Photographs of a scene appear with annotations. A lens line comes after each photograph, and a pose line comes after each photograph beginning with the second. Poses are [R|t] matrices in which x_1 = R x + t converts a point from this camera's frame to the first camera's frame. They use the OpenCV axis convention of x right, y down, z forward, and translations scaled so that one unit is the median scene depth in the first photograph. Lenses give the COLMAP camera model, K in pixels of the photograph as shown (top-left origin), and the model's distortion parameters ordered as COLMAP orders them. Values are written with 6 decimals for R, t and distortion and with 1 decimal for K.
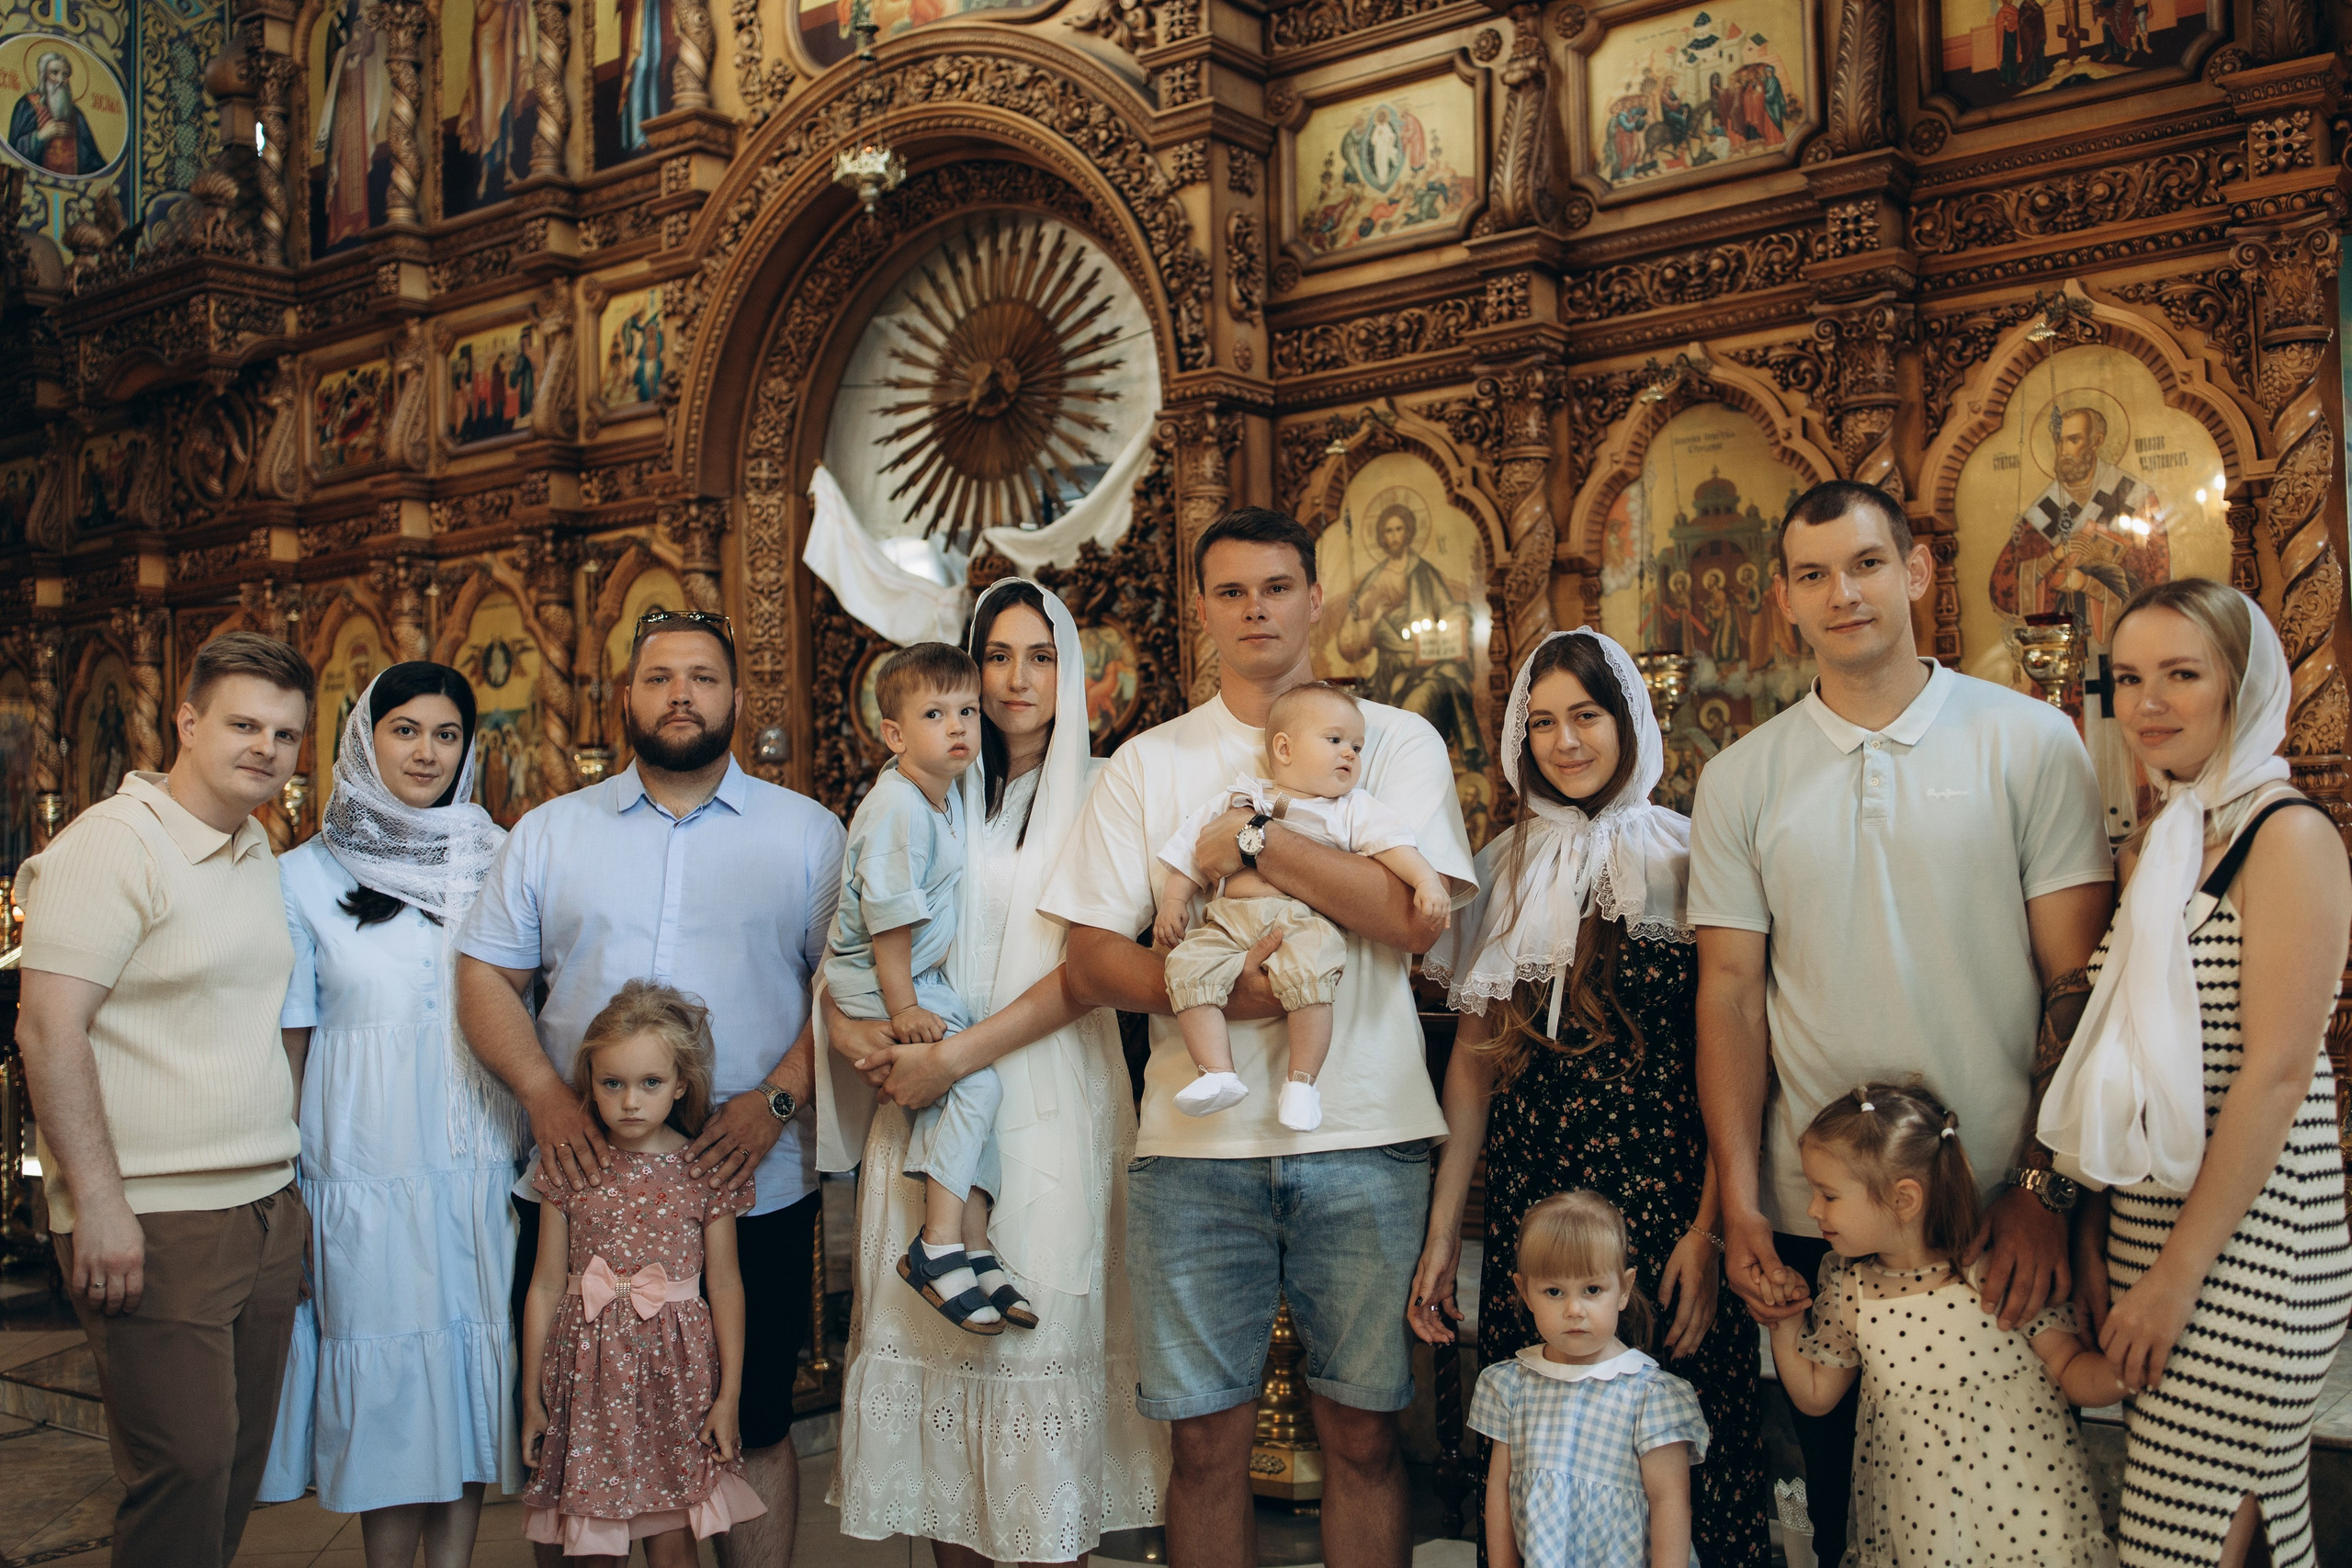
lens RADIAL K [[2300.5, 0, 1176.8], [0, 2300.5, 790.7], [0, 0, 1]] dist [-0.018510, 0.051944]
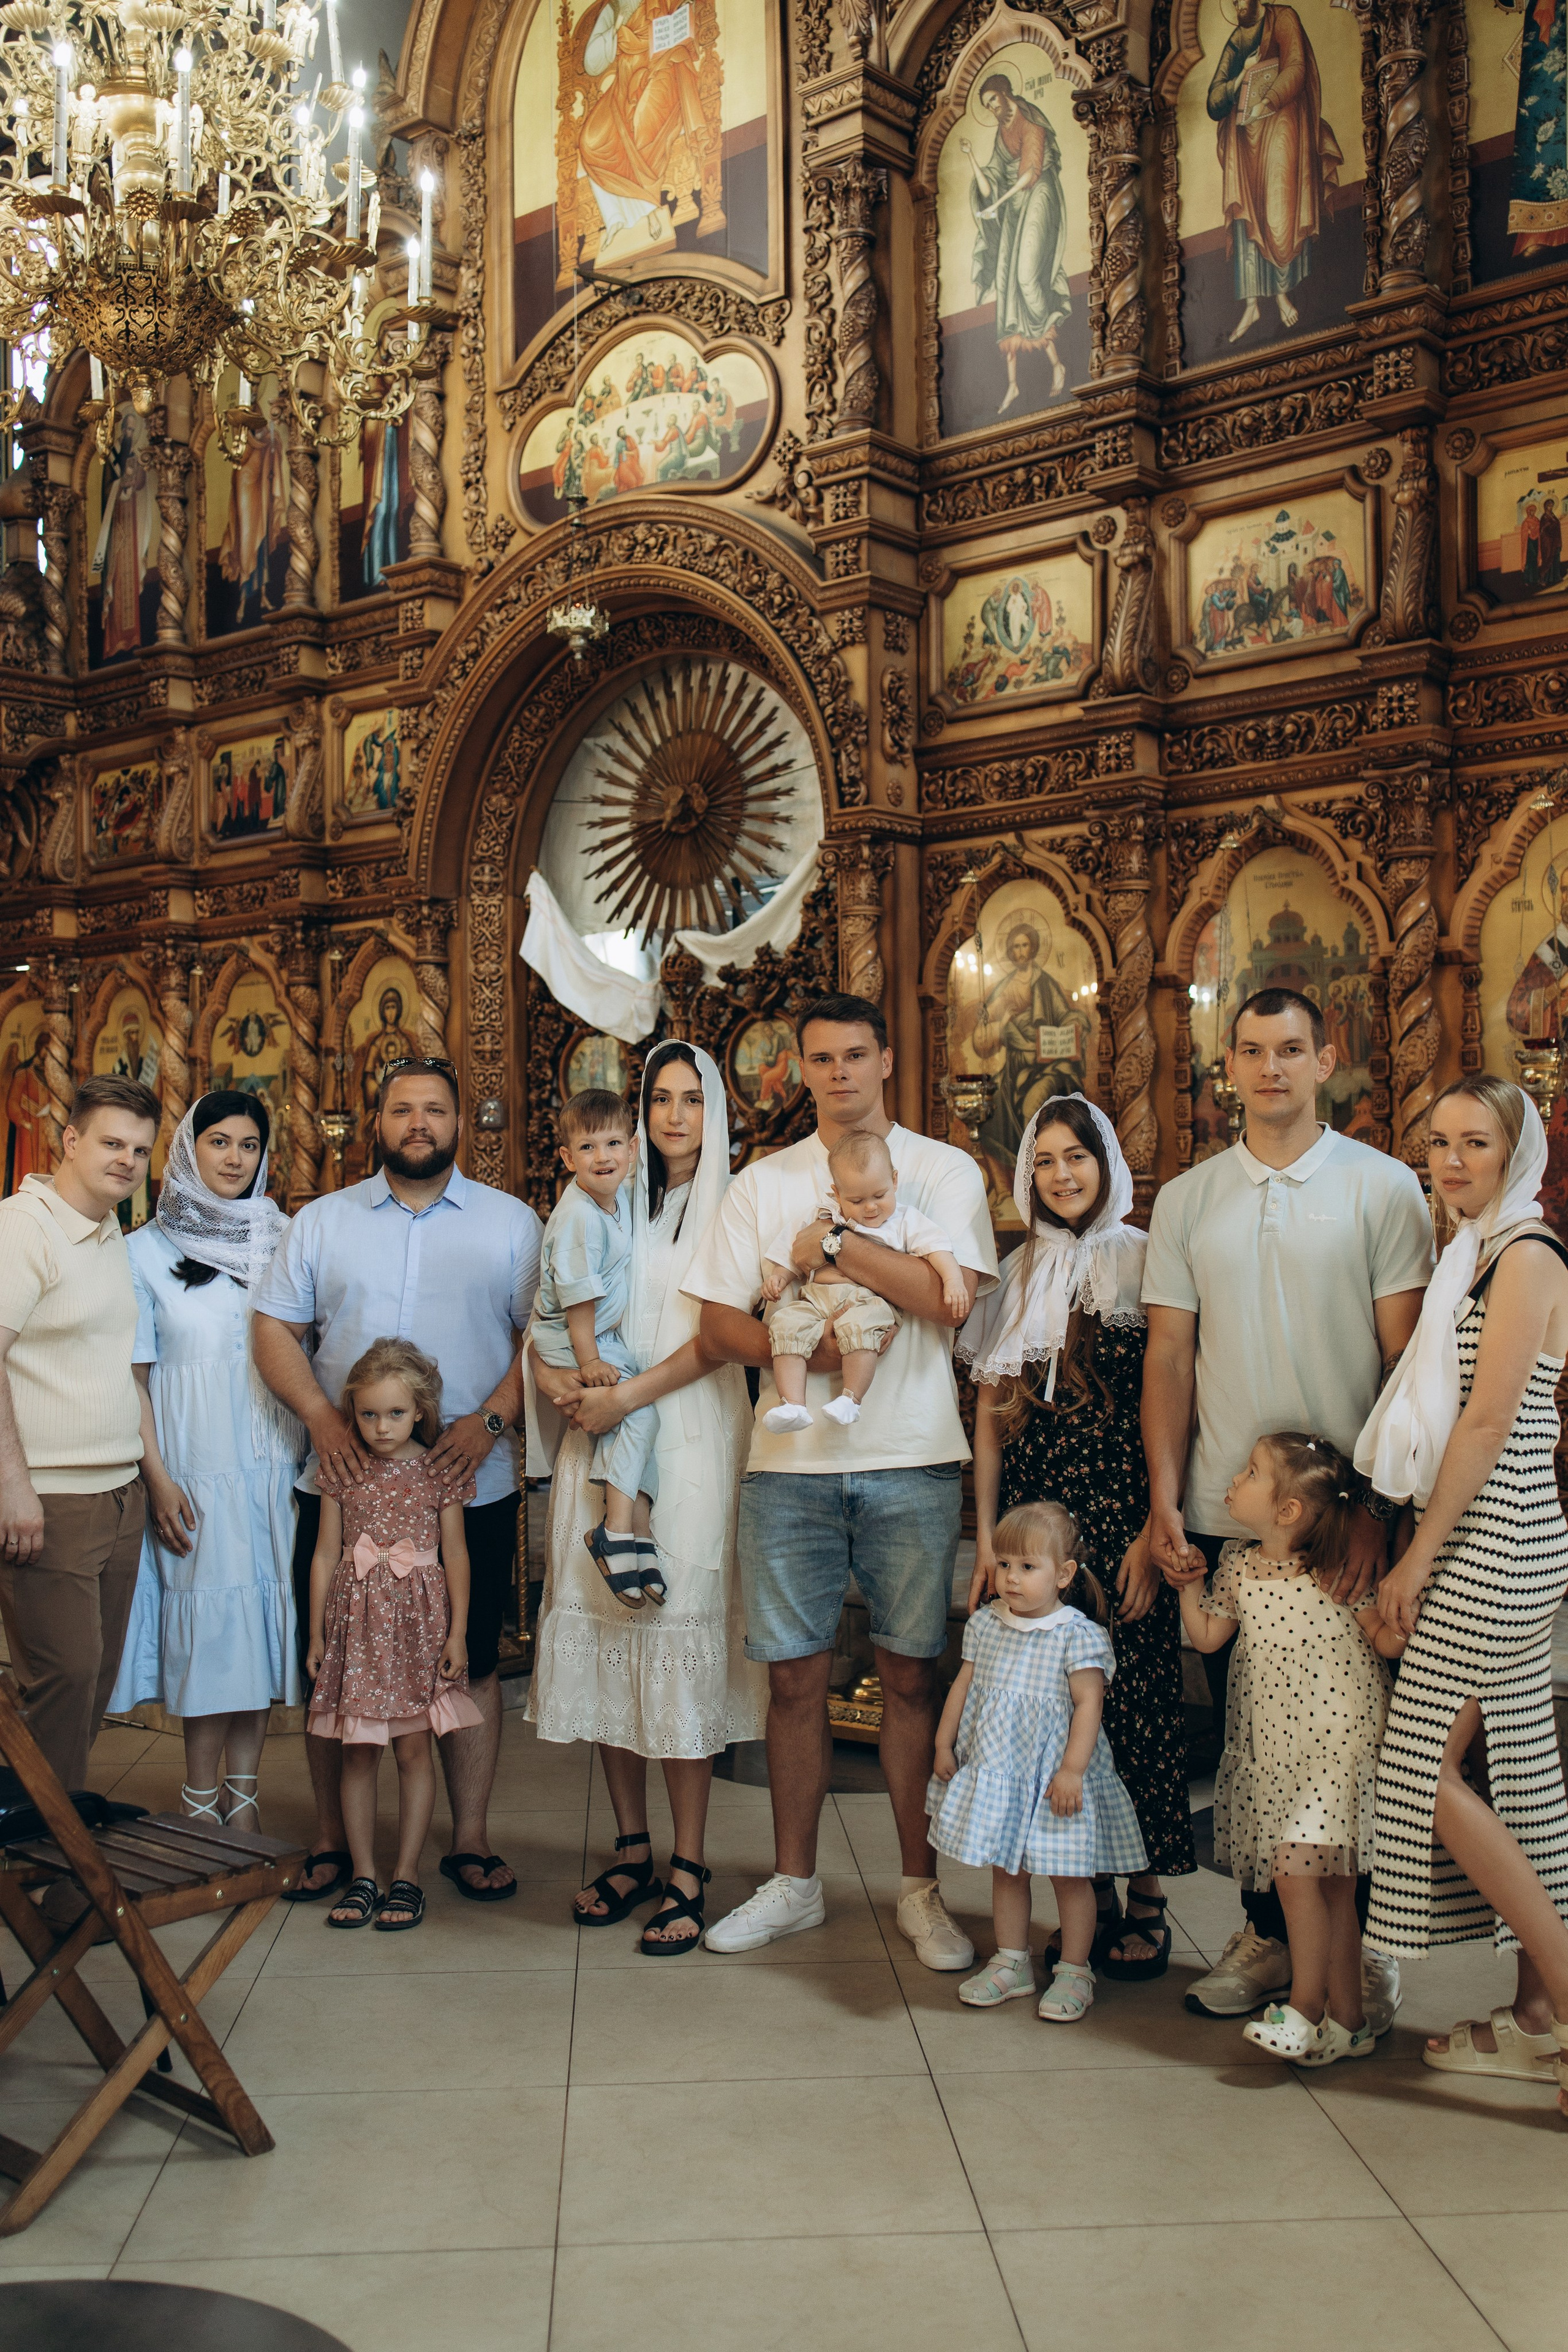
lens RADIAL K [[2328.7, 0, 779.3], [0, 2328.7, 1181.2], [0, 0, 1]] dist [0.001369, -0.068035]
pose [[0.998609, 0.011190, -0.051533, 0.033742], [-0.009666, 0.999511, 0.029728, -0.027121], [0.051841, -0.029189, 0.998229, -0.189263]]
